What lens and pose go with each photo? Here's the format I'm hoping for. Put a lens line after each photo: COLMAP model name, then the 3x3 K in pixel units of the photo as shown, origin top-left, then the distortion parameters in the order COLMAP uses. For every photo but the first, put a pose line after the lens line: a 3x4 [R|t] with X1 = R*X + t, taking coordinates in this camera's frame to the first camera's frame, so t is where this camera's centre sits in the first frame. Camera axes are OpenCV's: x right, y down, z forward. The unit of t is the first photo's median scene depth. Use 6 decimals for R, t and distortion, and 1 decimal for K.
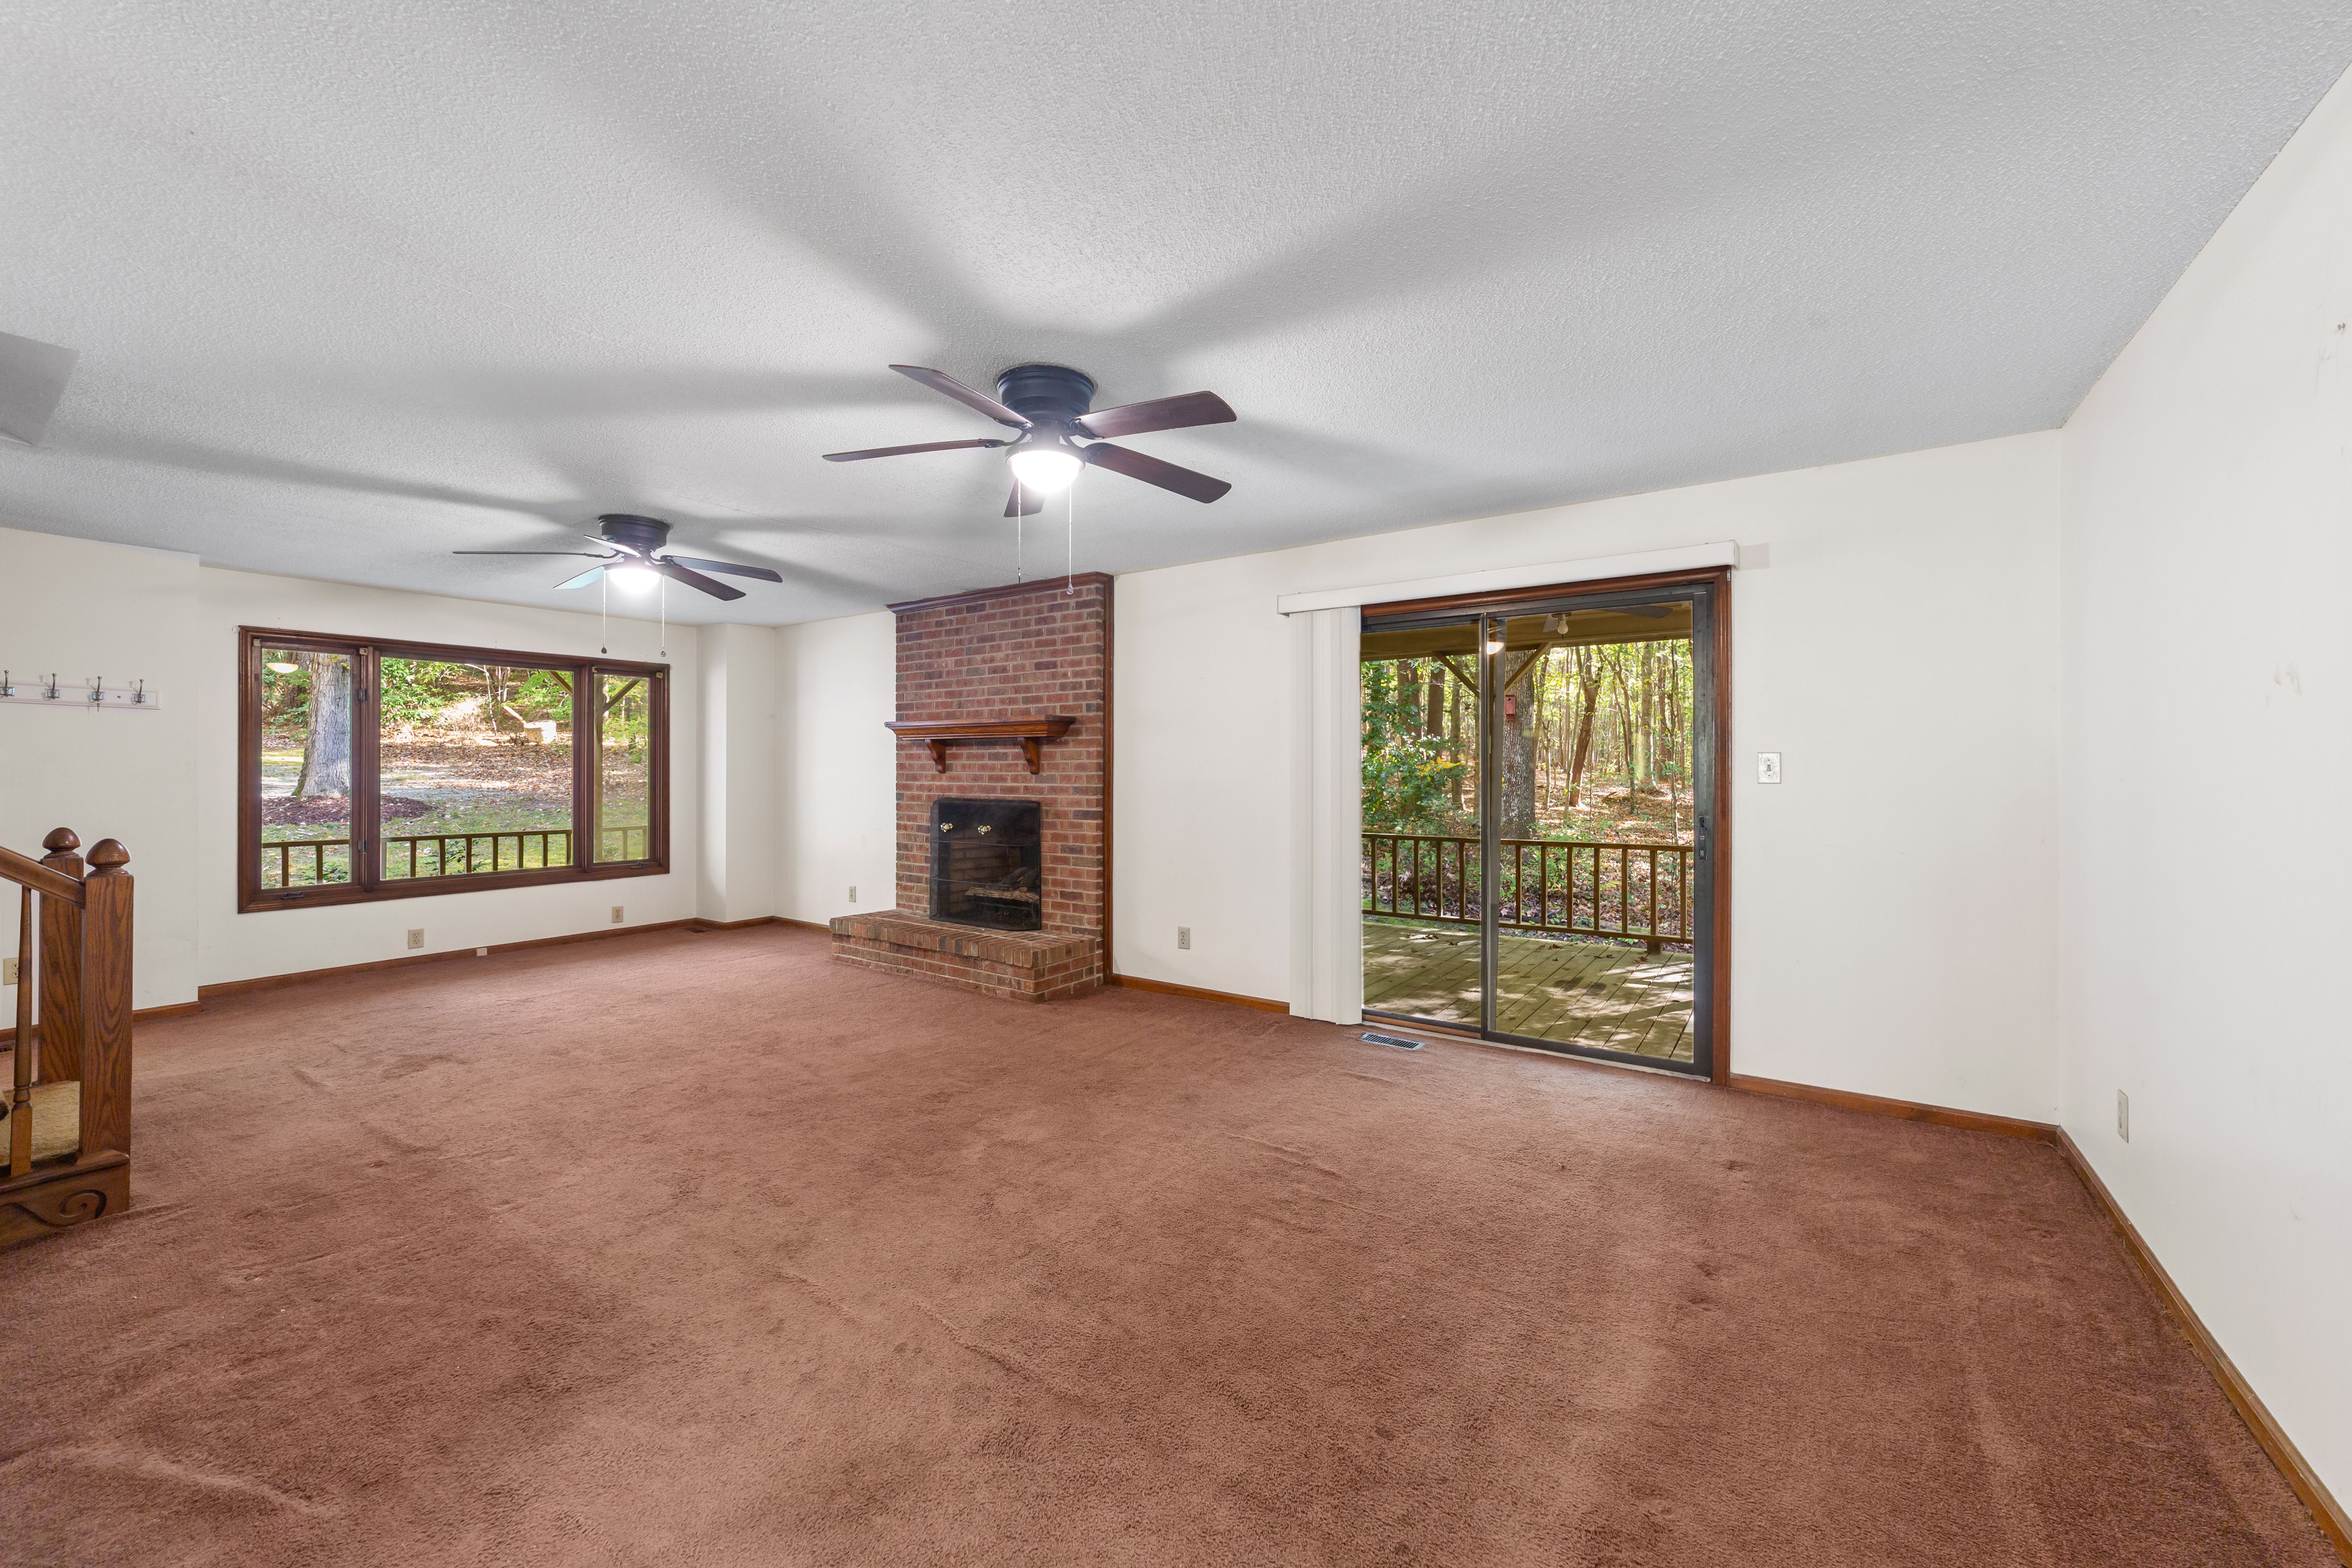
lens RADIAL K [[902.9, 0, 1185.8], [0, 902.9, 770.7], [0, 0, 1]] dist [-0.019521, 0.008585]
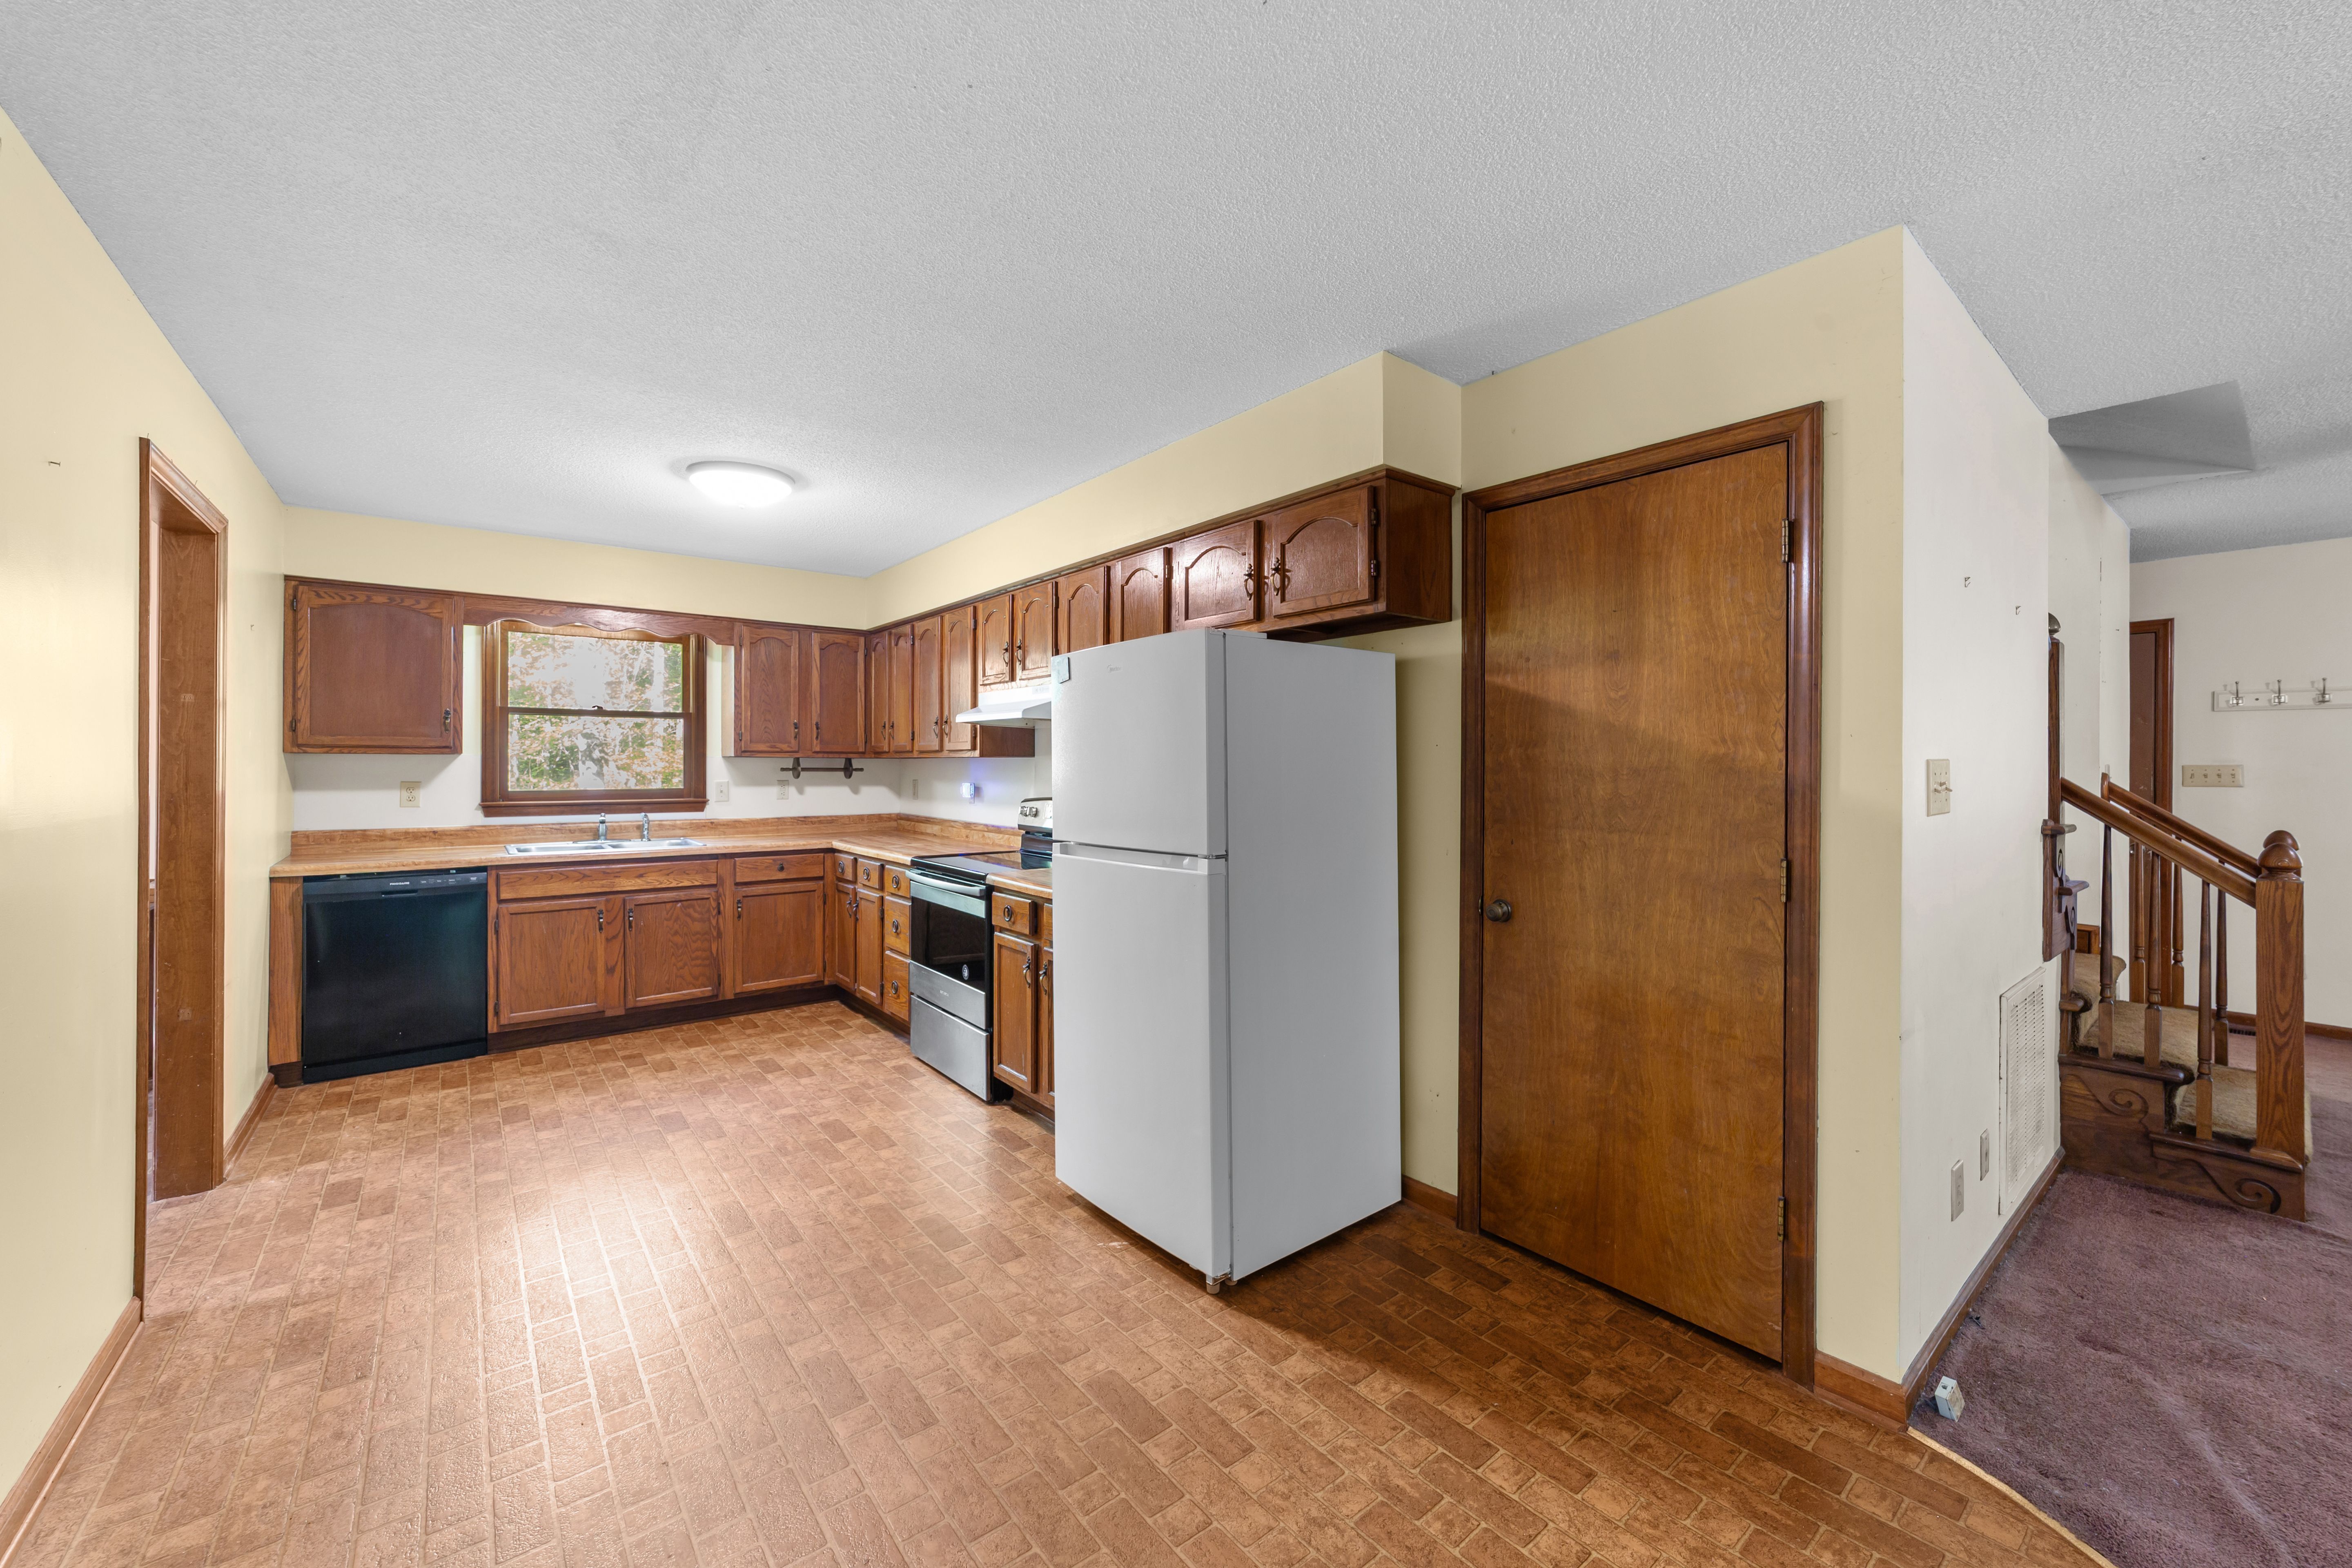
lens RADIAL K [[916.2, 0, 1178.9], [0, 916.2, 763.7], [0, 0, 1]] dist [-0.015909, 0.007617]
pose [[-0.292128, -0.005592, -0.956363, 0.069117], [-0.001594, 0.999984, -0.005361, -0.003106], [0.956378, -0.000042, -0.292133, 0.052396]]
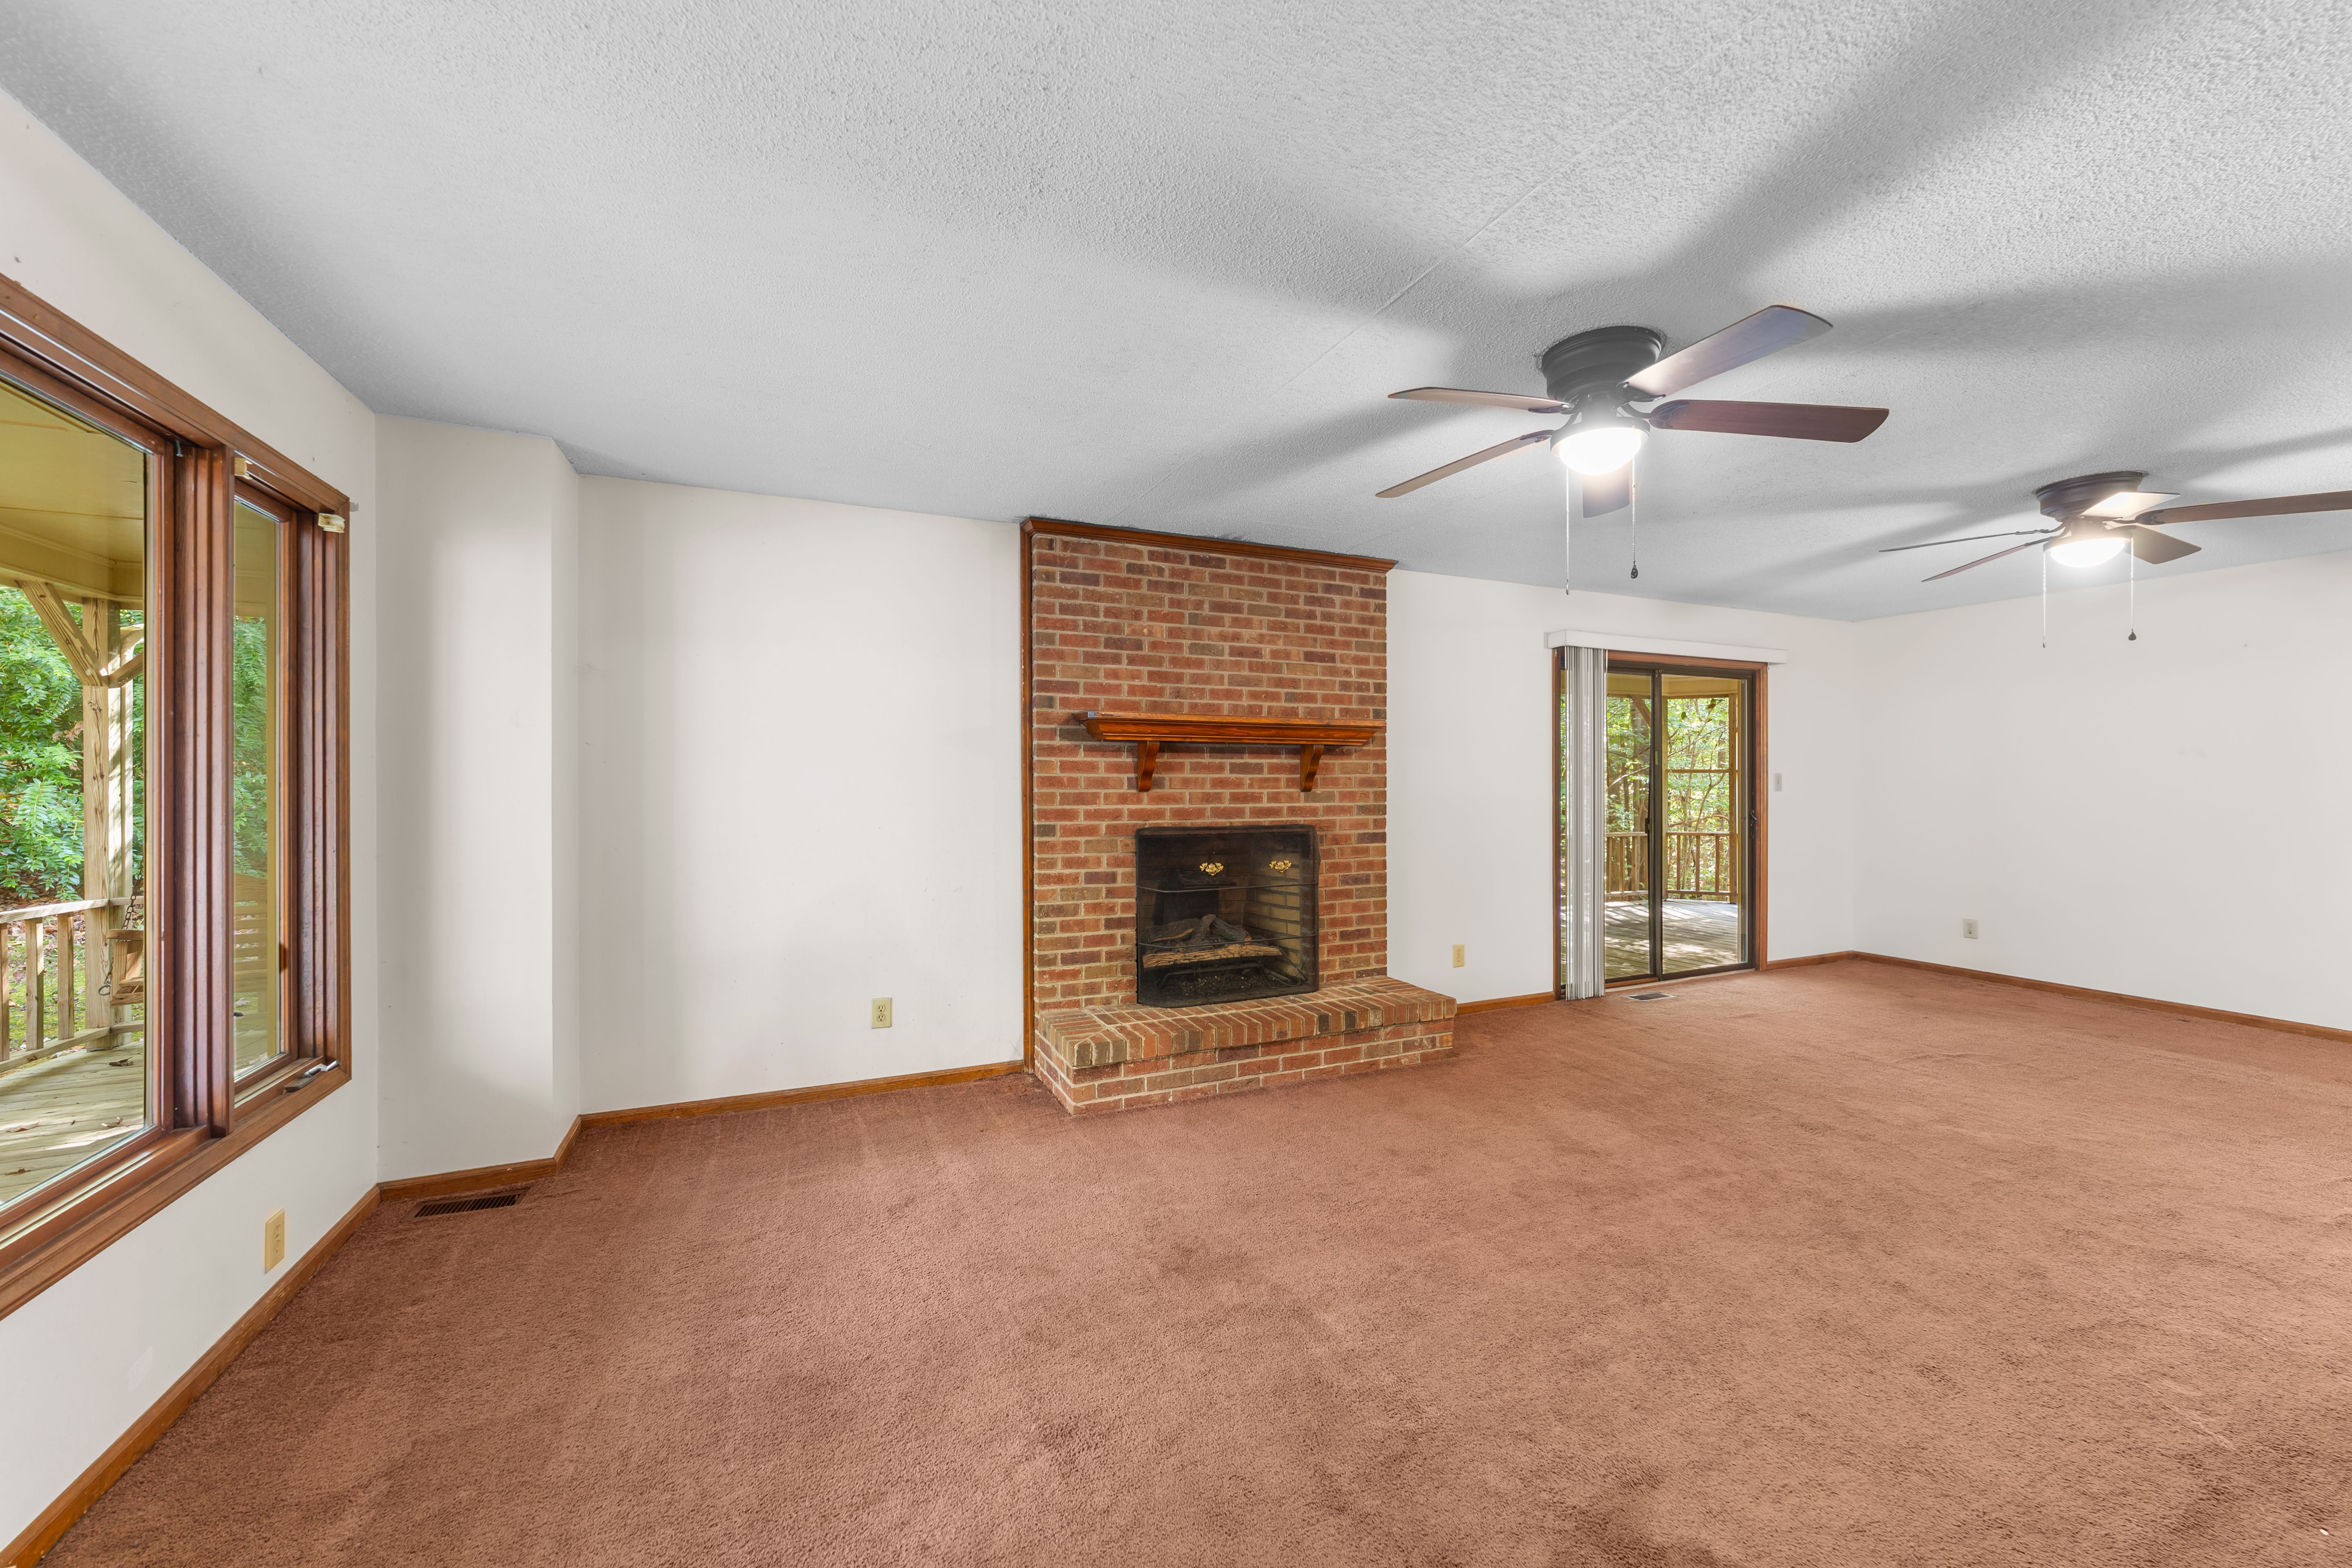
lens RADIAL K [[897.7, 0, 1181.1], [0, 897.7, 782.6], [0, 0, 1]] dist [-0.019470, 0.009011]
pose [[0.521839, -0.003174, 0.853038, -0.929364], [0.002328, 0.999995, 0.002296, -0.006075], [-0.853041, 0.000788, 0.521844, 0.701020]]
